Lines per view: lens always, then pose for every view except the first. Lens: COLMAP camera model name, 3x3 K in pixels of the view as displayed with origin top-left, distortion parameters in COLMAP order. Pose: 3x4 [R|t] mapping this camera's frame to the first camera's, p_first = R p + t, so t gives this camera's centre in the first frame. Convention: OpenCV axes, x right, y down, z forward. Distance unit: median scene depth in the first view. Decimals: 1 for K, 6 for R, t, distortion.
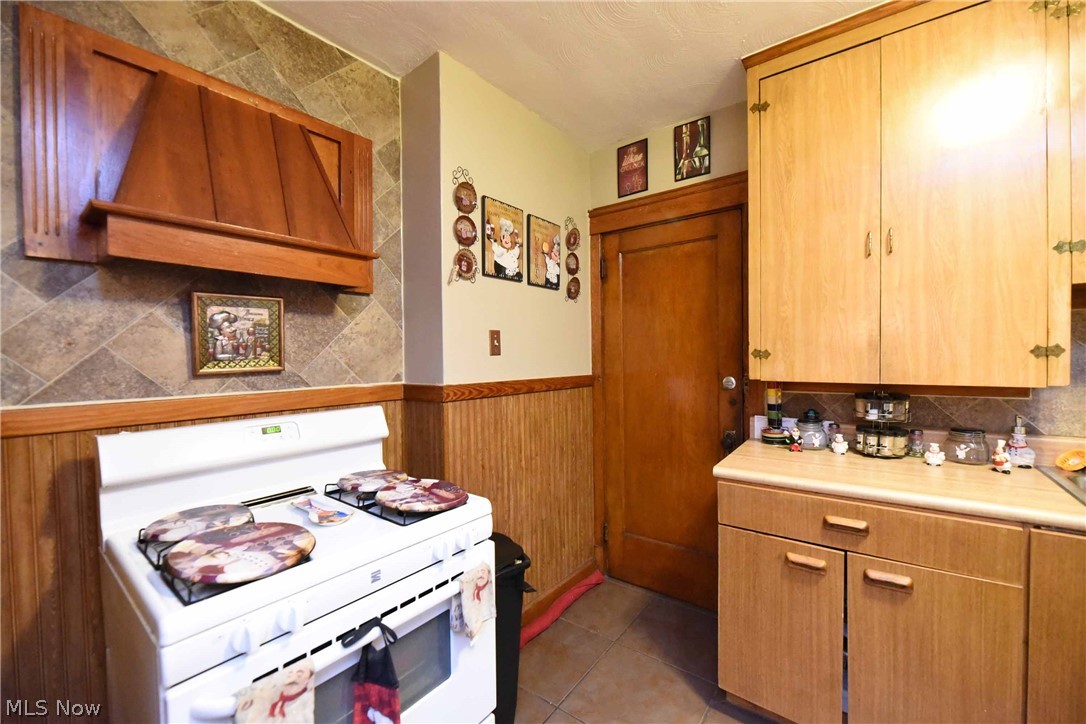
lens RADIAL K [[435.0, 0, 540.3], [0, 435.0, 364.4], [0, 0, 1]] dist [-0.003220, -0.000595]
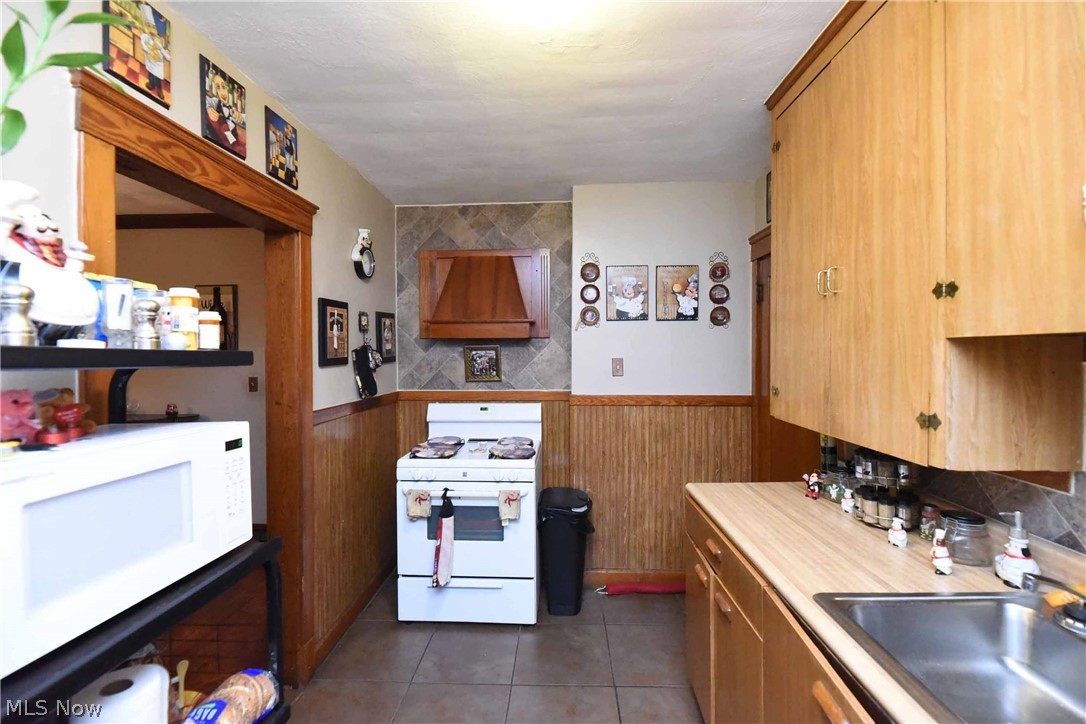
lens RADIAL K [[435.0, 0, 532.6], [0, 435.0, 357.5], [0, 0, 1]] dist [-0.003220, -0.000595]
pose [[0.574416, 0.017997, -0.818366, 0.905656], [-0.018341, 0.999790, 0.009113, -0.090804], [0.818358, 0.009775, 0.574626, -0.032035]]
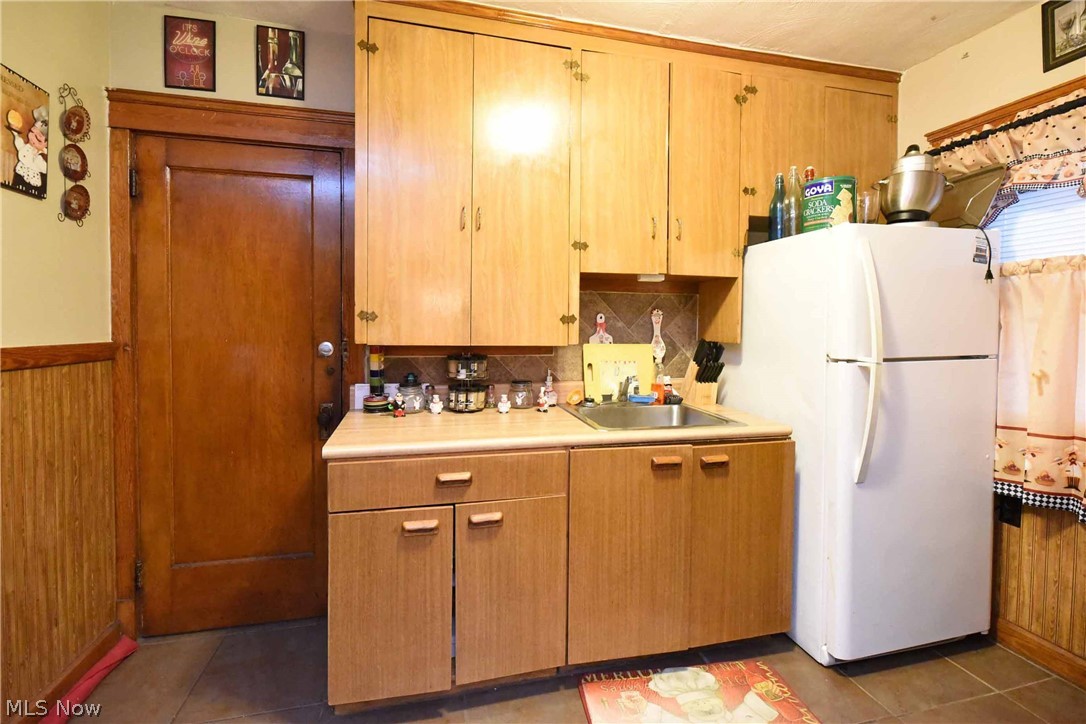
lens RADIAL K [[473.6, 0, 531.7], [0, 473.6, 336.0], [0, 0, 1]] dist [-0.002139, -0.001809]
pose [[0.630903, 0.002499, 0.775858, -0.044997], [-0.005976, 0.999981, 0.001639, 0.013346], [-0.775839, -0.005670, 0.630906, 0.089212]]
